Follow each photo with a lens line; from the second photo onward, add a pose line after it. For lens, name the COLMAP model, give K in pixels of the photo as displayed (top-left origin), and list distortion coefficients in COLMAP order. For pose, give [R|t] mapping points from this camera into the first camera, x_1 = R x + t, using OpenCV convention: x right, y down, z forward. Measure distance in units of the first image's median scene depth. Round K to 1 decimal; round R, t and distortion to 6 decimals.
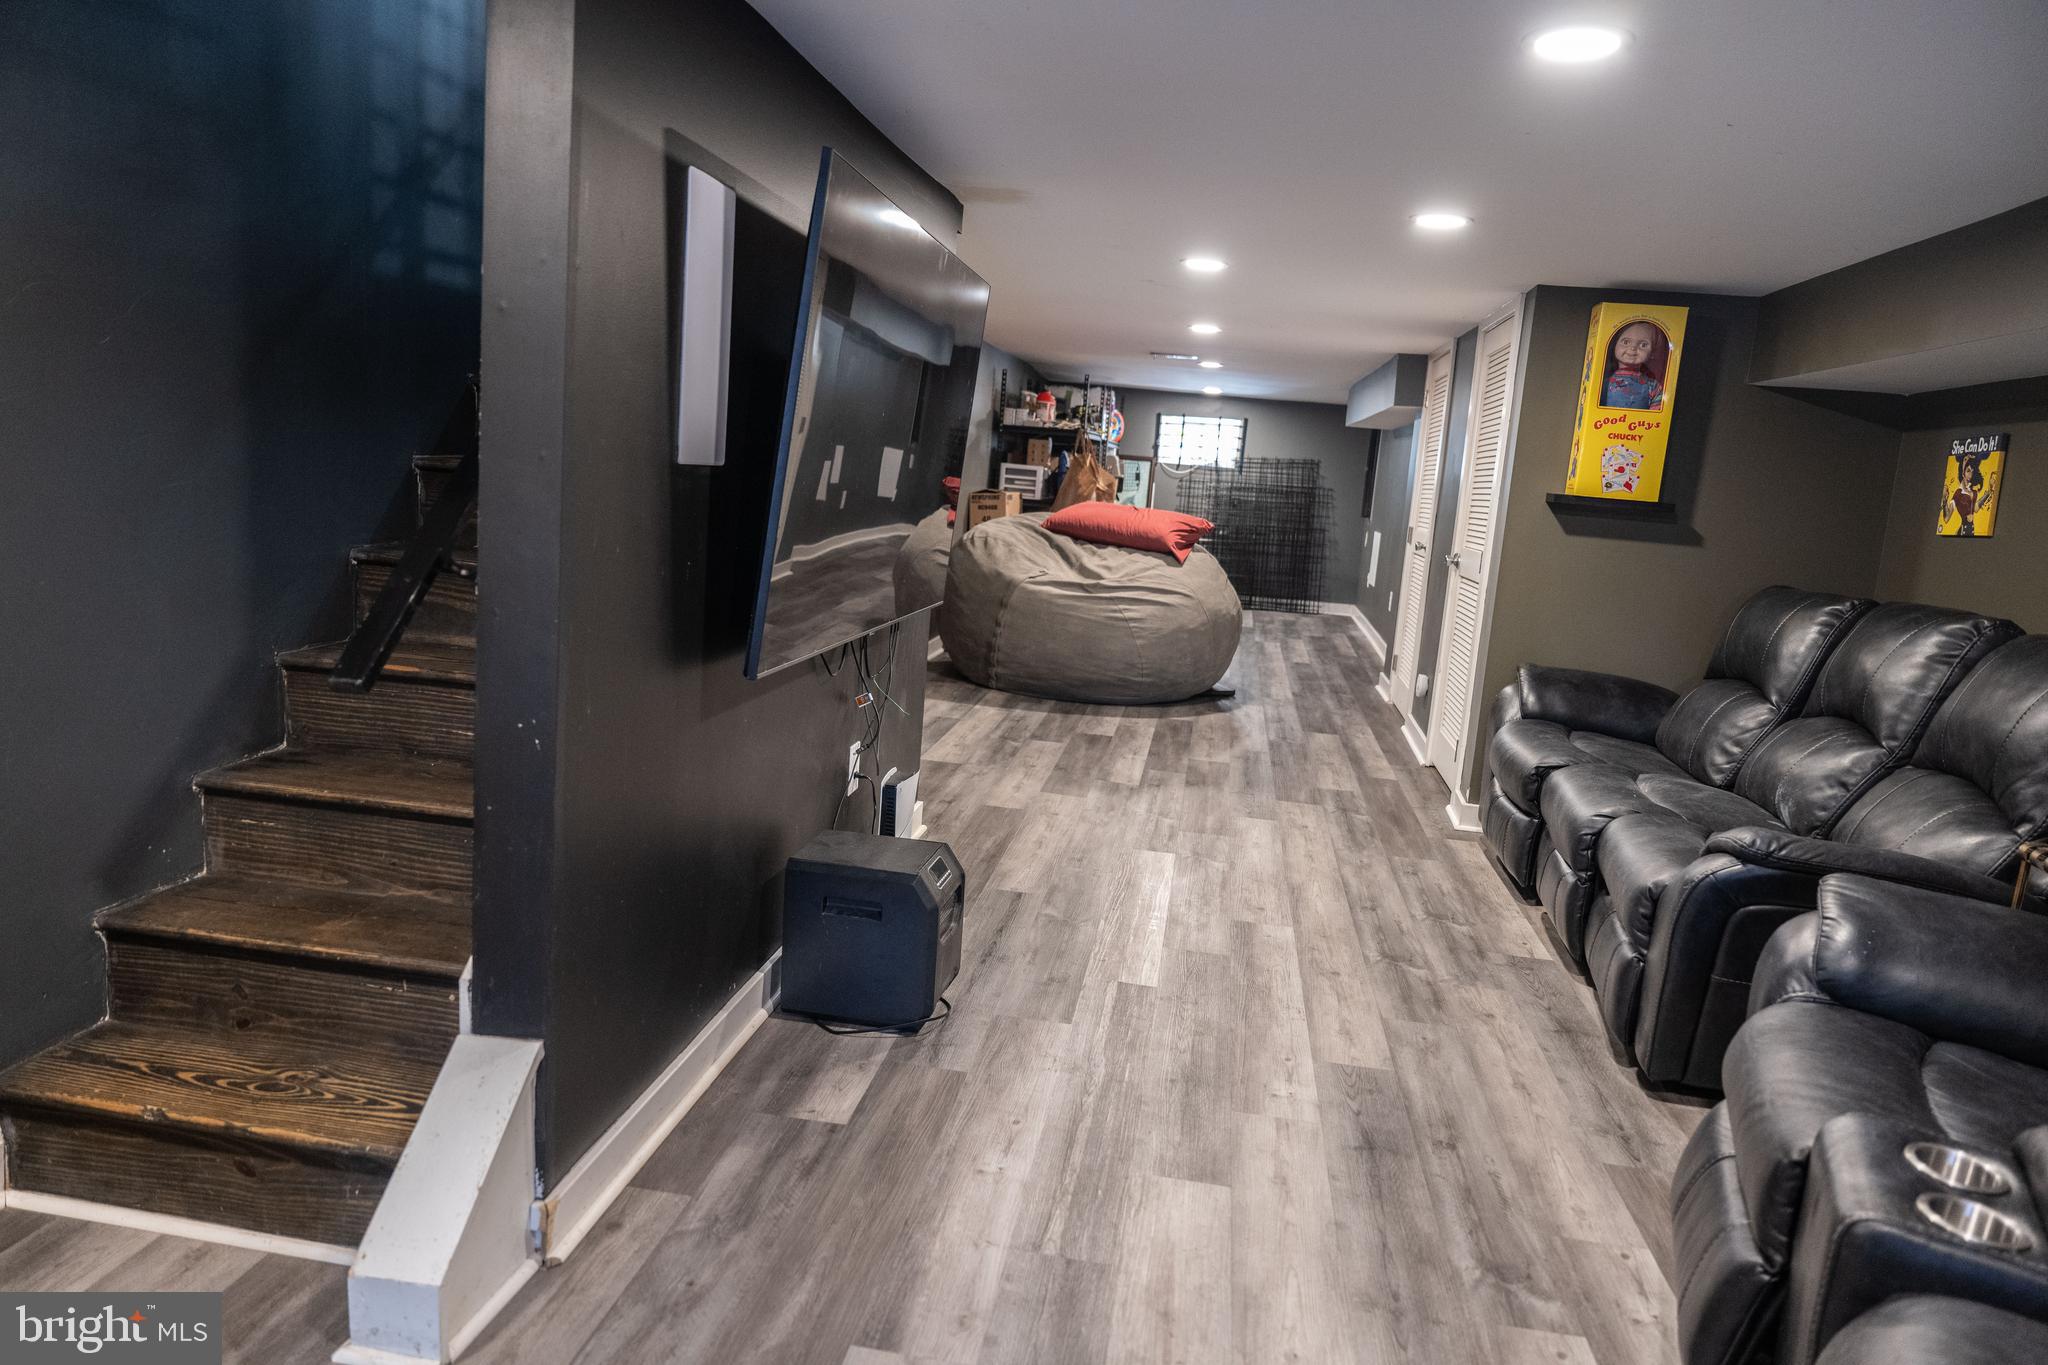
lens RADIAL K [[1390.7, 0, 1025.7], [0, 1390.7, 687.0], [0, 0, 1]] dist [-0.001608, -0.003027]
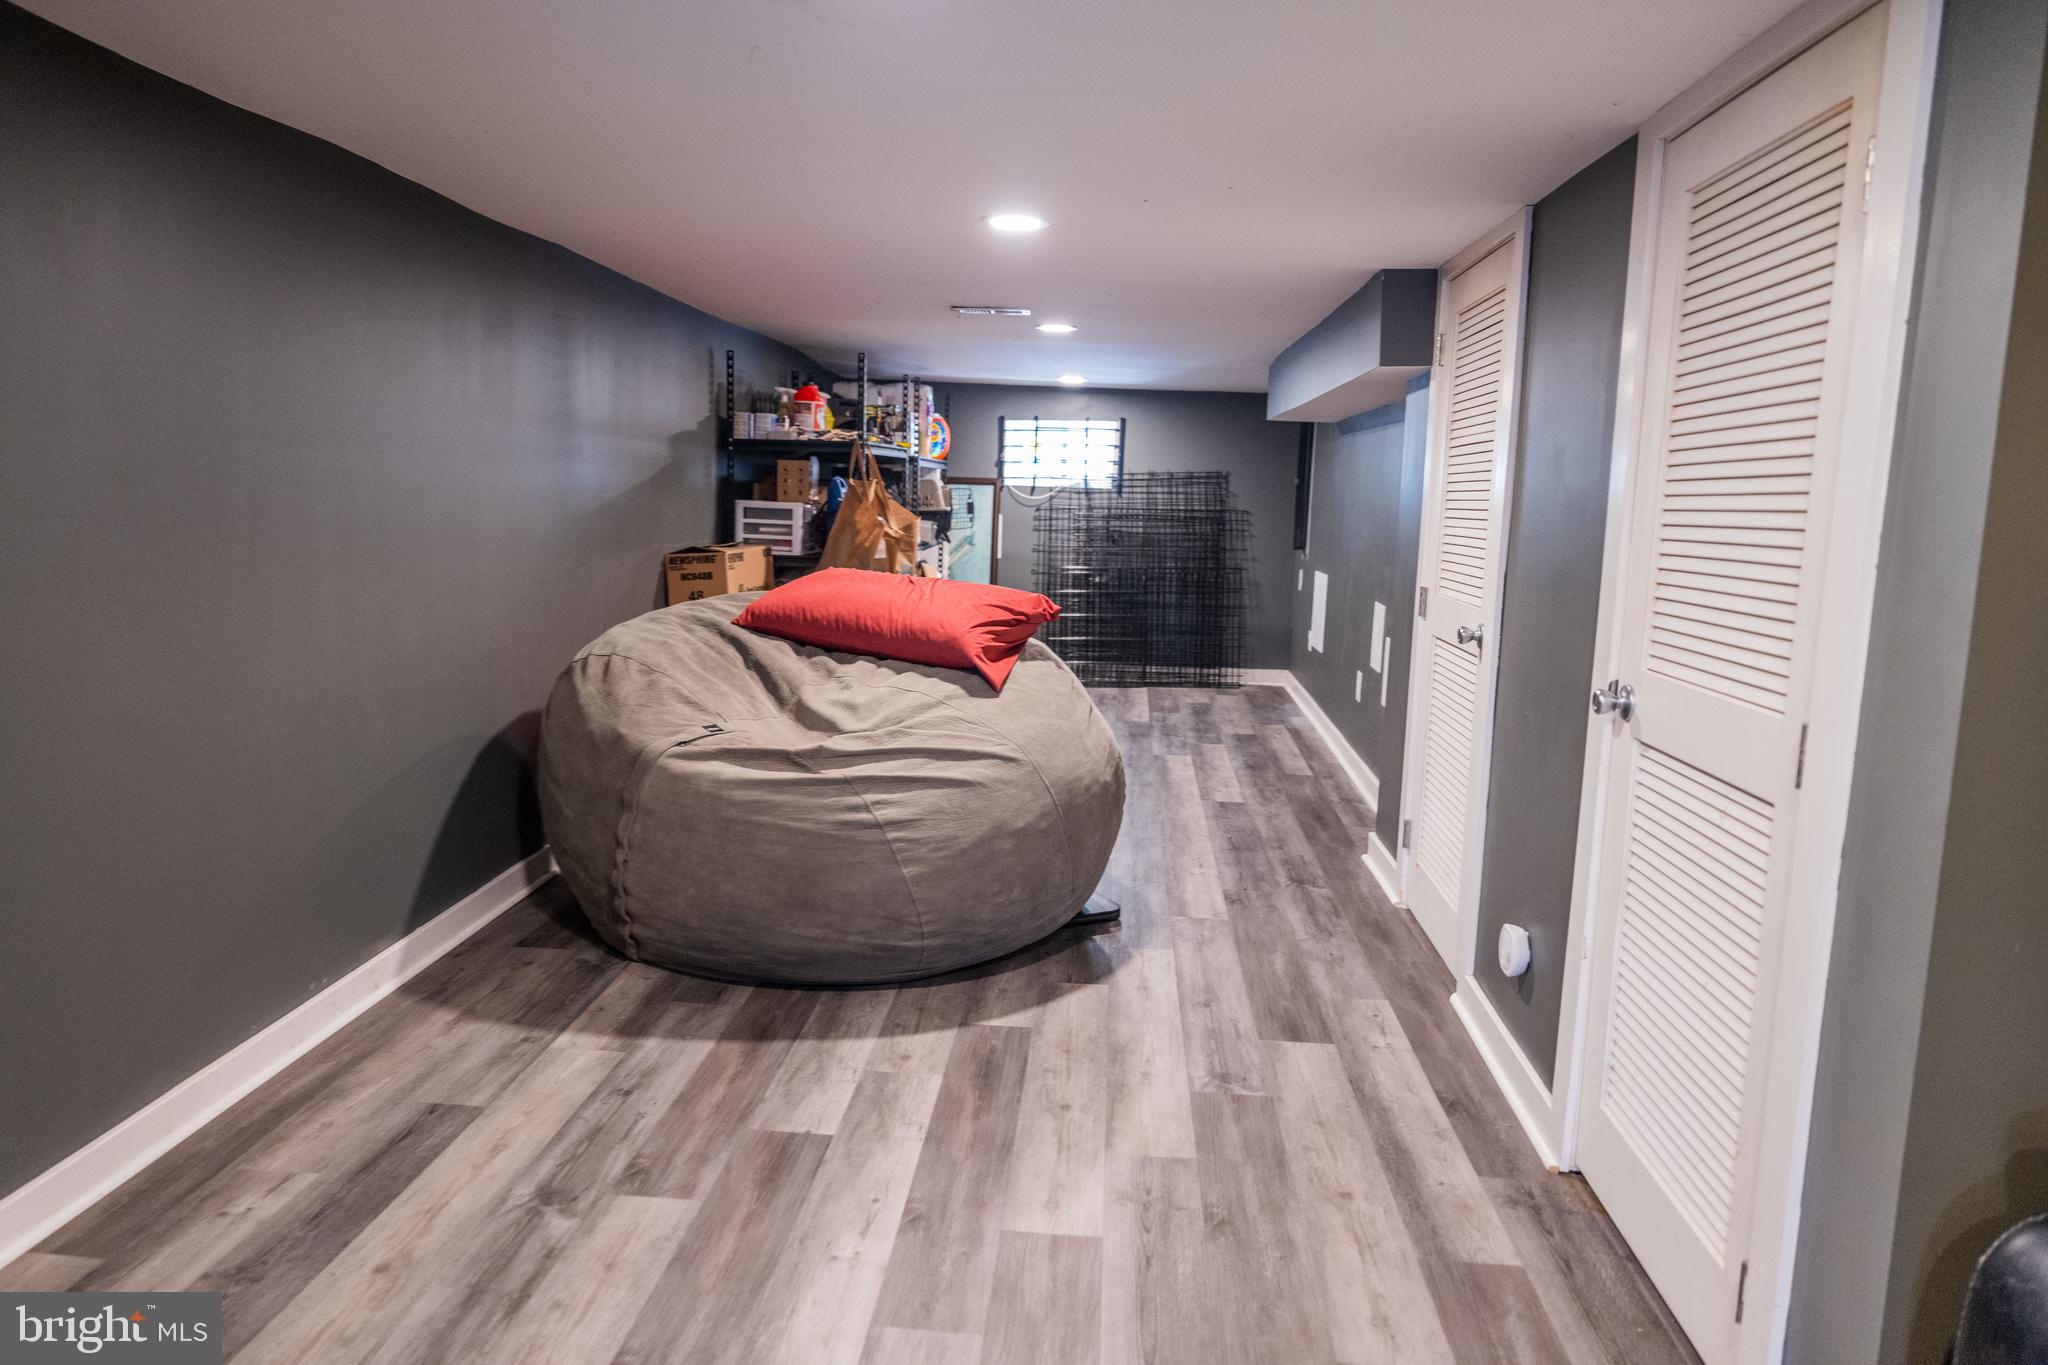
lens RADIAL K [[1390.7, 0, 1008.5], [0, 1390.7, 682.2], [0, 0, 1]] dist [-0.001608, -0.003027]
pose [[0.996867, -0.055077, 0.056776, 0.133333], [0.056154, 0.998268, -0.017557, -0.125416], [-0.055711, 0.020690, 0.998233, 0.755463]]
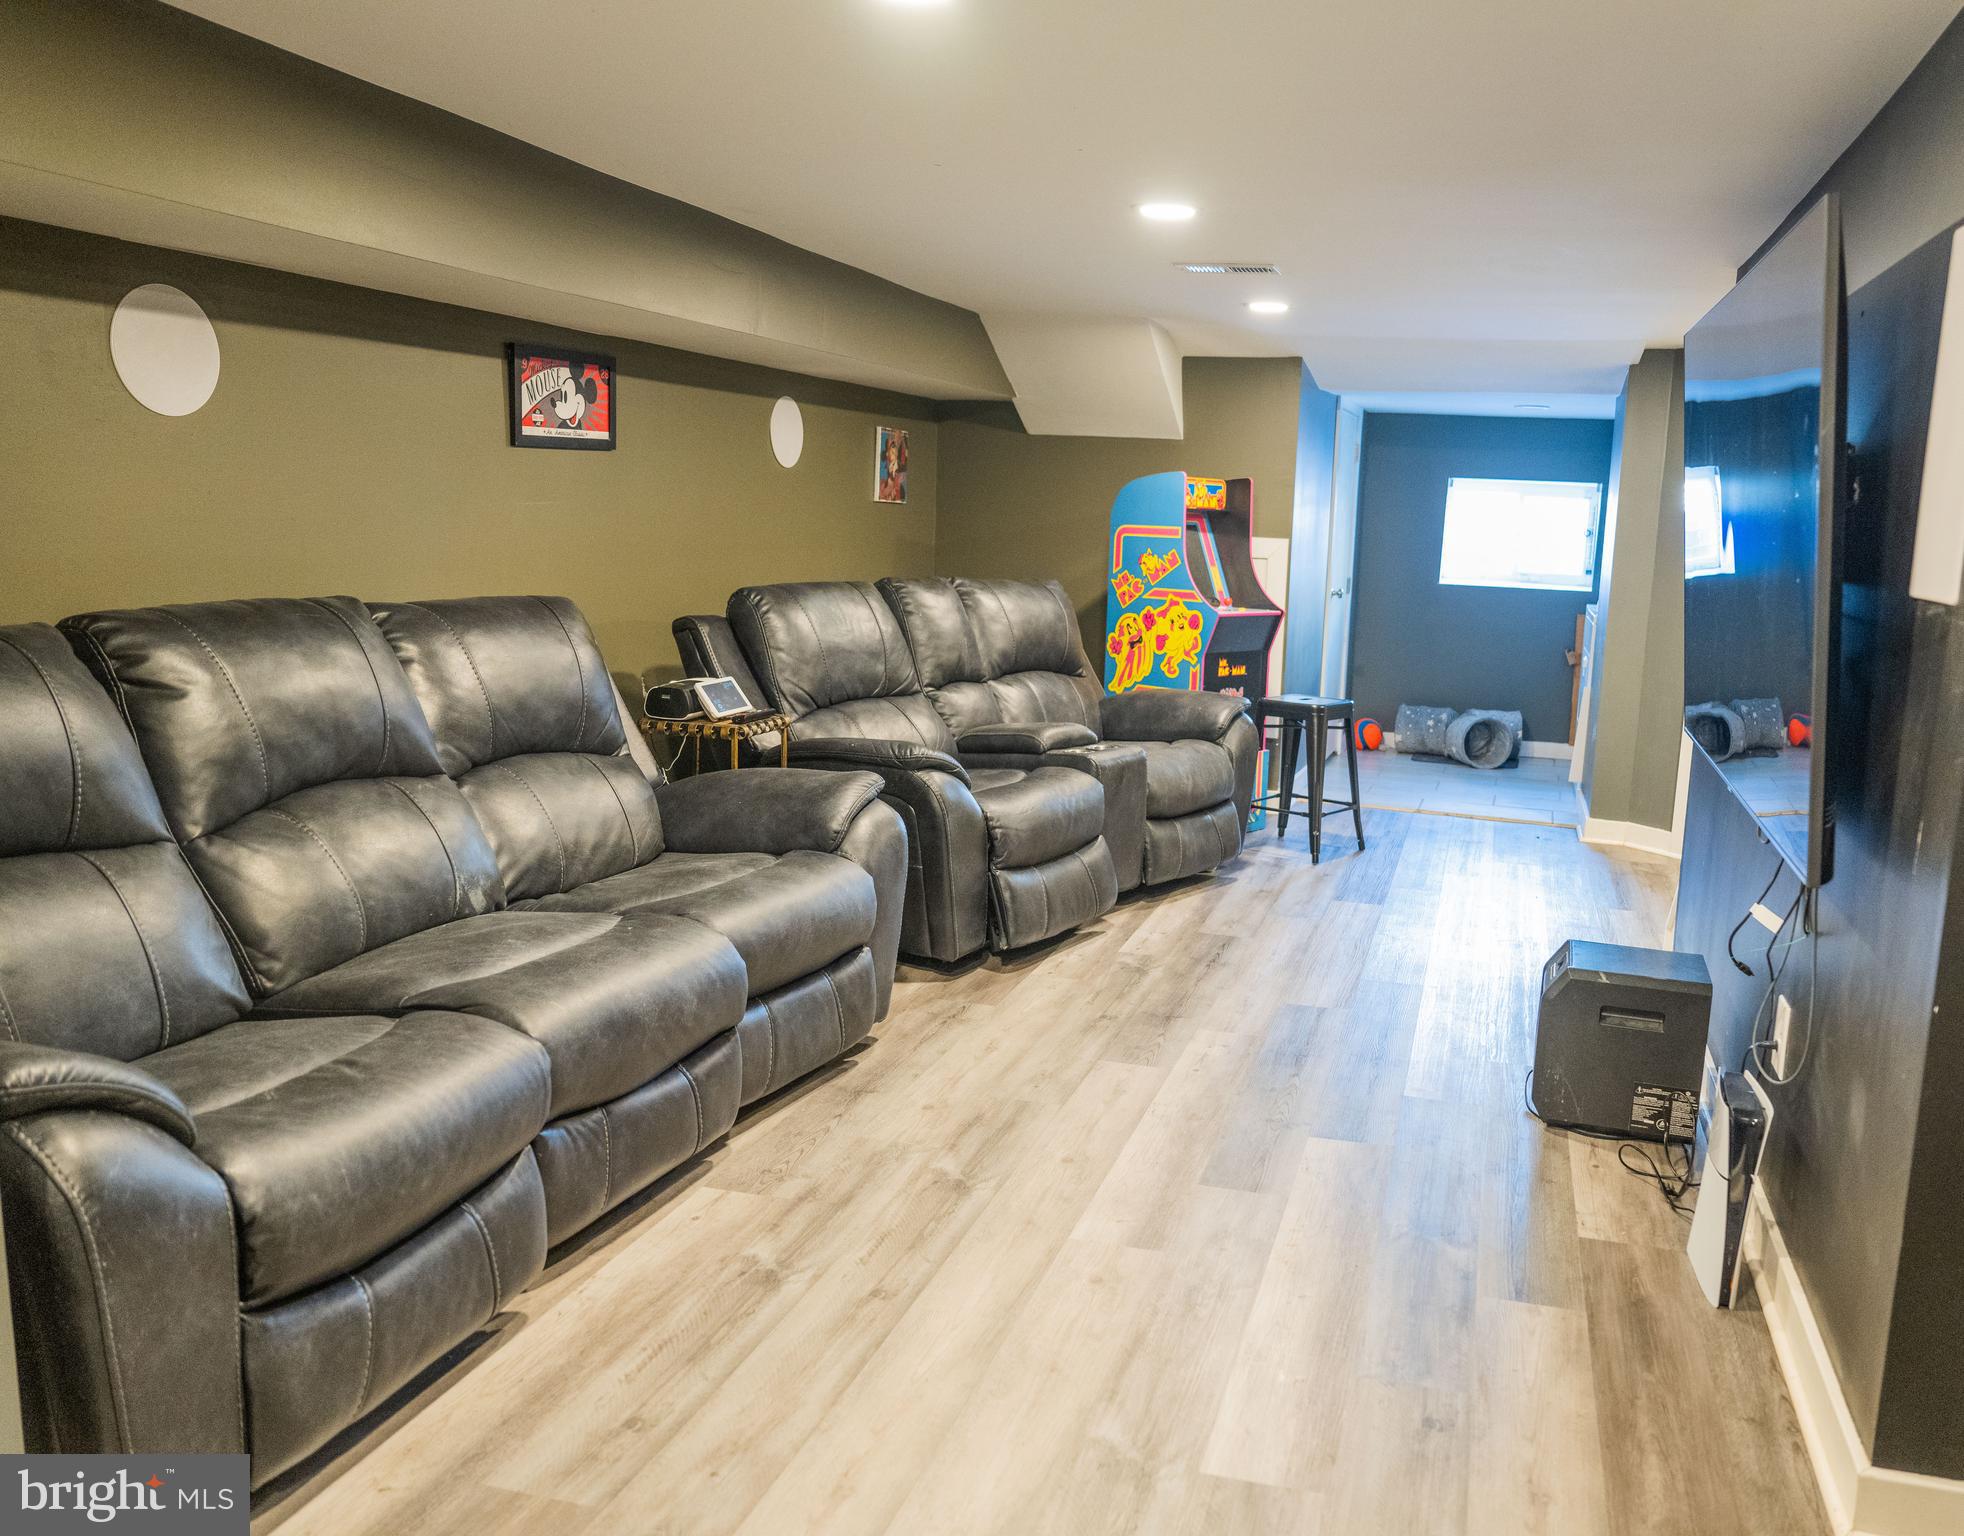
lens RADIAL K [[1538.0, 0, 993.3], [0, 1538.0, 765.6], [0, 0, 1]] dist [-0.008399, -0.001773]
pose [[-0.977482, -0.142794, 0.155364, 0.121186], [-0.083590, 0.938055, 0.336251, -0.219199], [-0.193755, 0.315693, -0.928869, 1.313384]]
